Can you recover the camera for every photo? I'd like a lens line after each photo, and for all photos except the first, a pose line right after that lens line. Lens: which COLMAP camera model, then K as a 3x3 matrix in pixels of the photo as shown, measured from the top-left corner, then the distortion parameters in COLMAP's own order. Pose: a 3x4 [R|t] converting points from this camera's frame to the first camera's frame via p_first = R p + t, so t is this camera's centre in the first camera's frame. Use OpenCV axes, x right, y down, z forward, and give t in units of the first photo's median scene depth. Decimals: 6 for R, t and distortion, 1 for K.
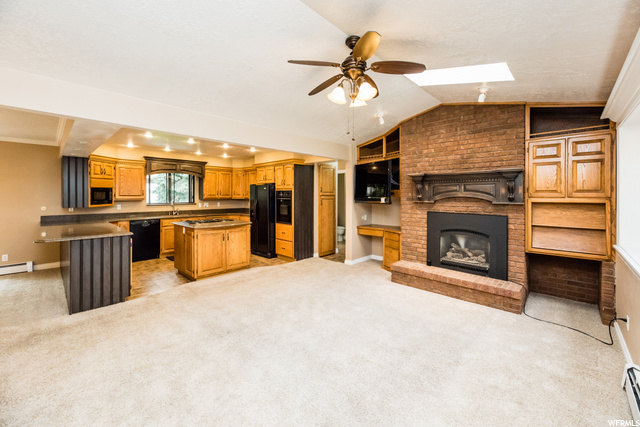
lens RADIAL K [[259.9, 0, 328.6], [0, 259.9, 193.6], [0, 0, 1]] dist [-0.004000, -0.000262]
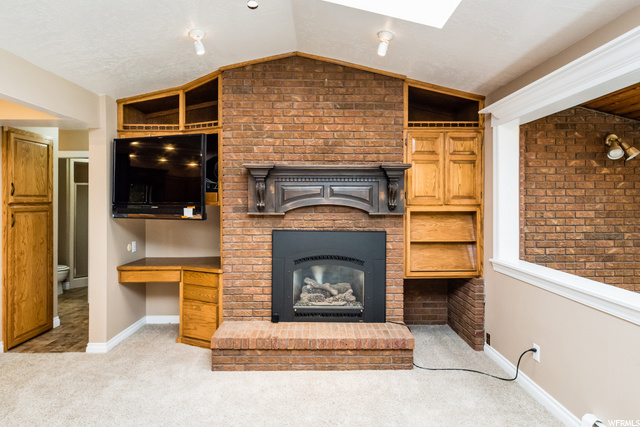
lens RADIAL K [[328.8, 0, 318.4], [0, 328.8, 201.3], [0, 0, 1]] dist [0.000710, -0.000482]
pose [[0.721936, 0.001368, 0.691959, -0.057708], [-0.003308, 0.999993, 0.001474, 0.002505], [-0.691952, -0.003353, 0.721935, 0.391216]]
